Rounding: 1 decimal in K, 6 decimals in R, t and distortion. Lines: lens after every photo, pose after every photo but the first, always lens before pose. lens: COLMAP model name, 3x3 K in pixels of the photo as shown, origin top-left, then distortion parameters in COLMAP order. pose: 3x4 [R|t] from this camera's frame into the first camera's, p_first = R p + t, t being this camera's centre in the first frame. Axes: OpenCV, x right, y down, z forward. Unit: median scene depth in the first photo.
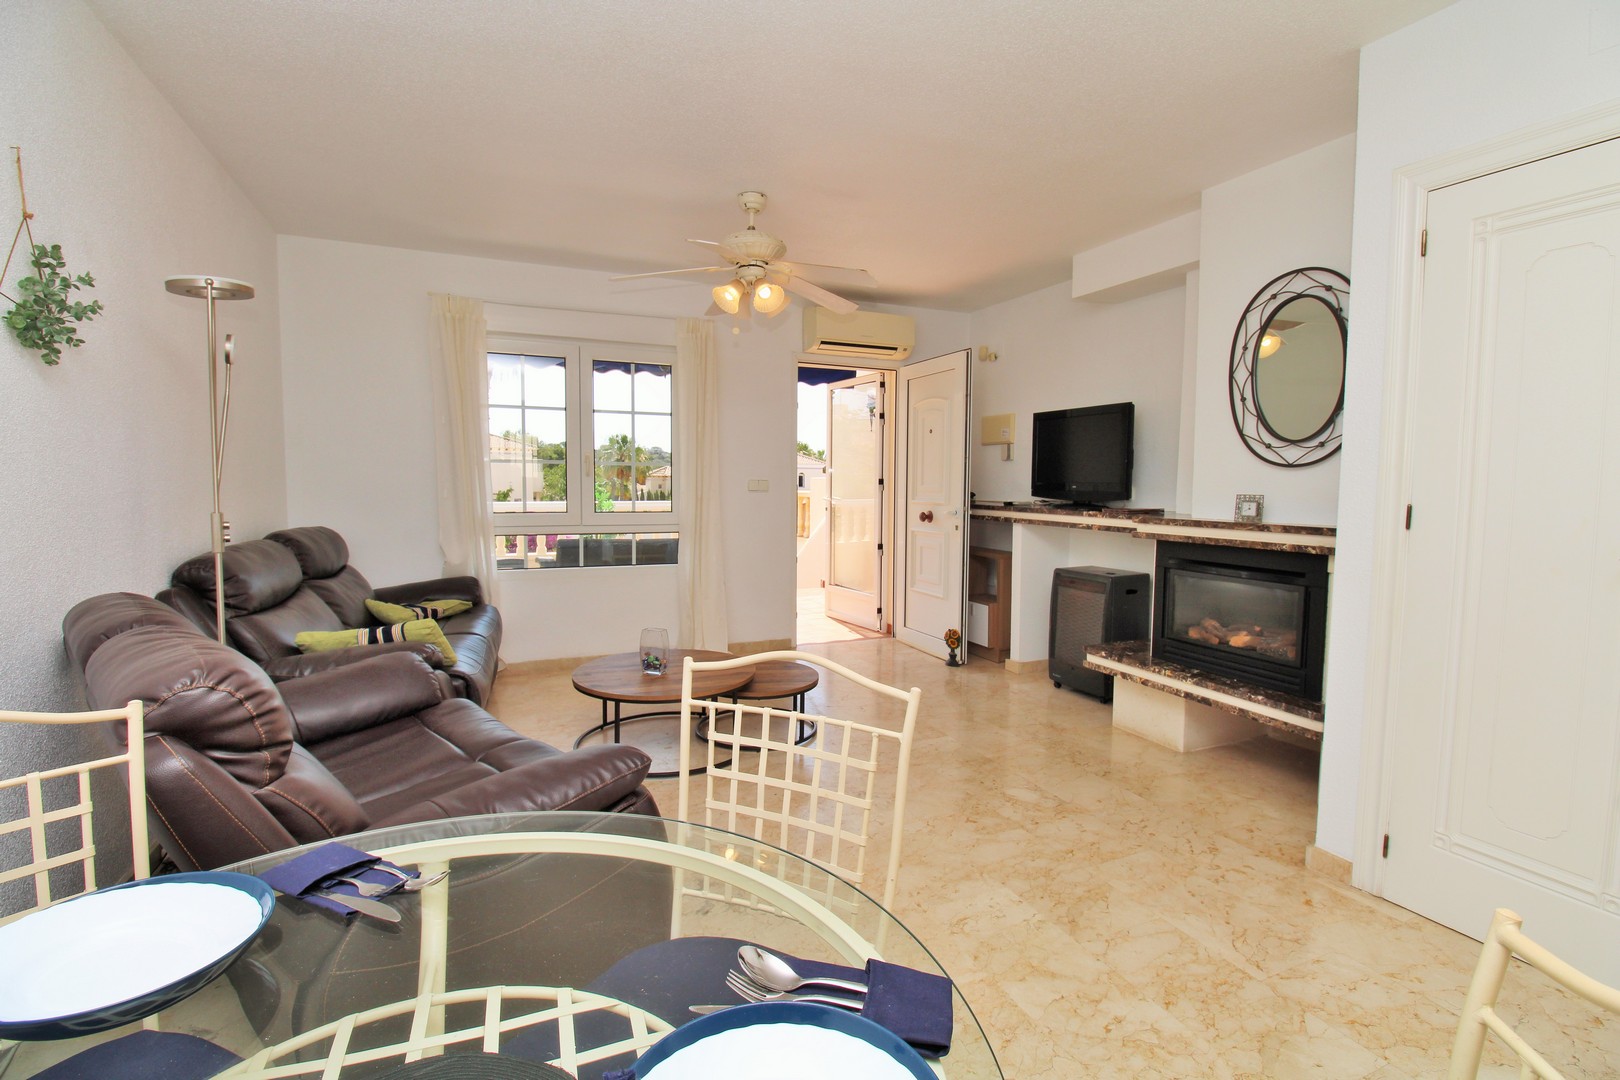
lens RADIAL K [[738.7, 0, 825.0], [0, 738.7, 525.3], [0, 0, 1]] dist [-0.001548, -0.011327]
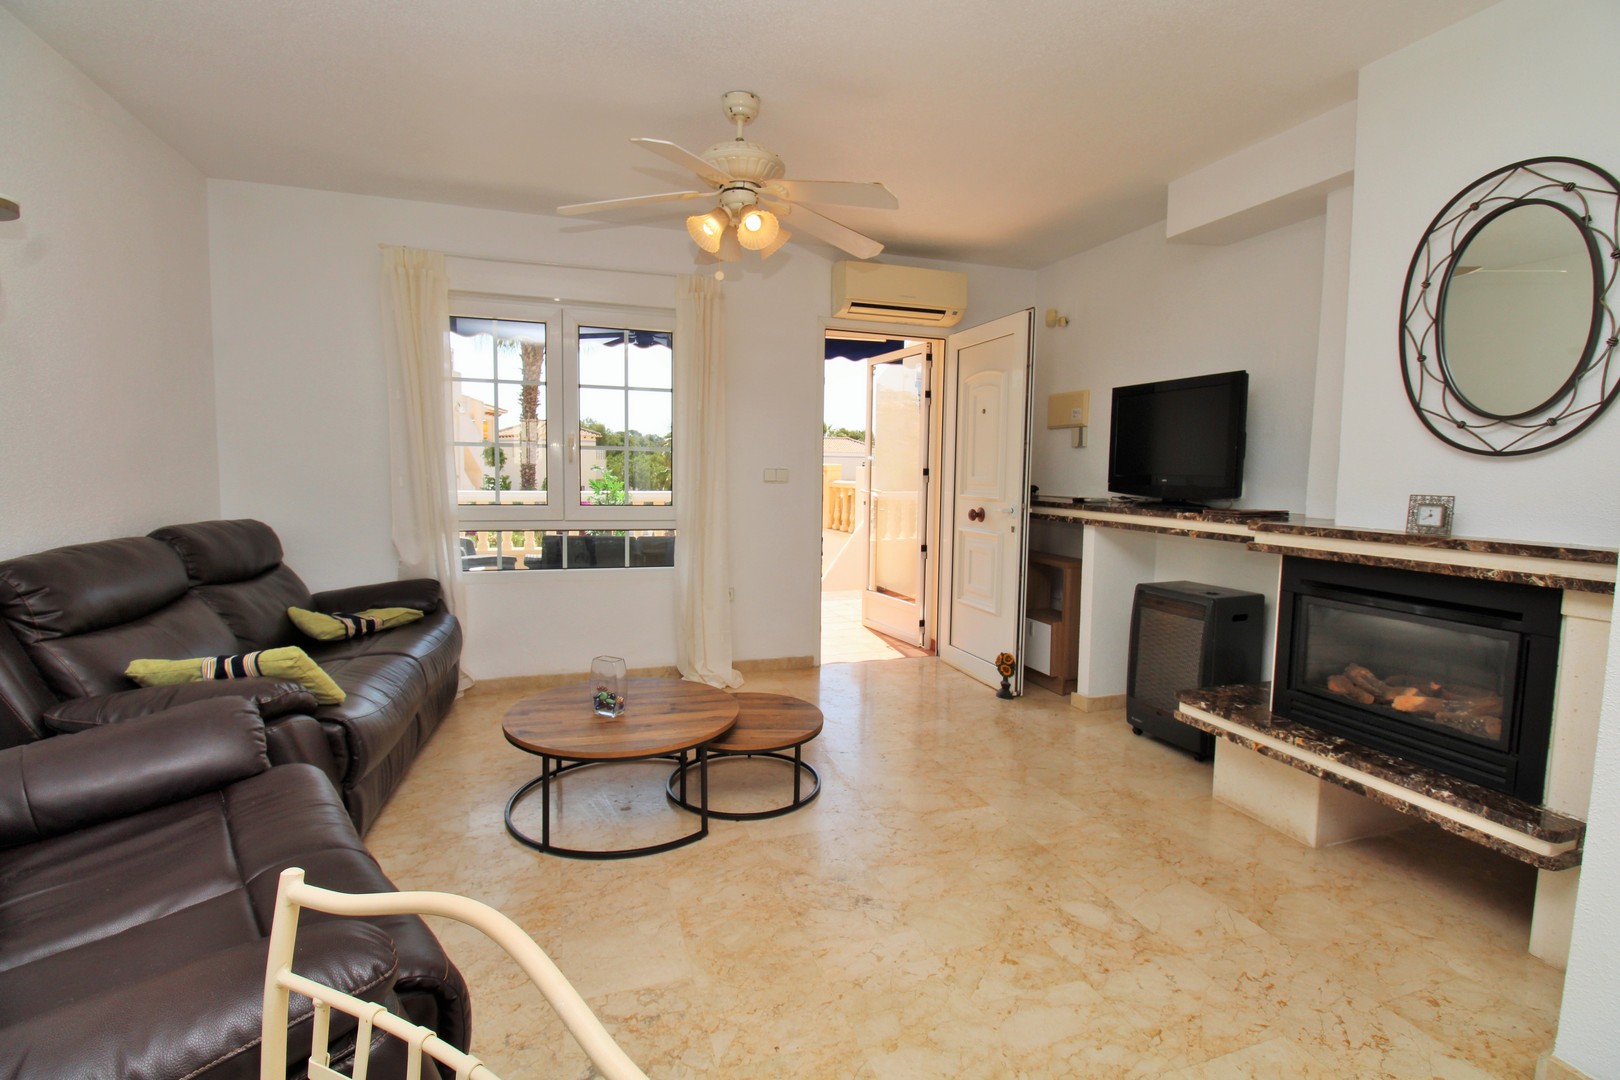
lens RADIAL K [[751.1, 0, 823.6], [0, 751.1, 525.8], [0, 0, 1]] dist [-0.002515, -0.012401]
pose [[0.995954, 0.014391, -0.088710, 0.062893], [-0.013168, 0.999810, 0.014355, -0.013765], [0.088899, -0.013129, 0.995954, 0.225310]]
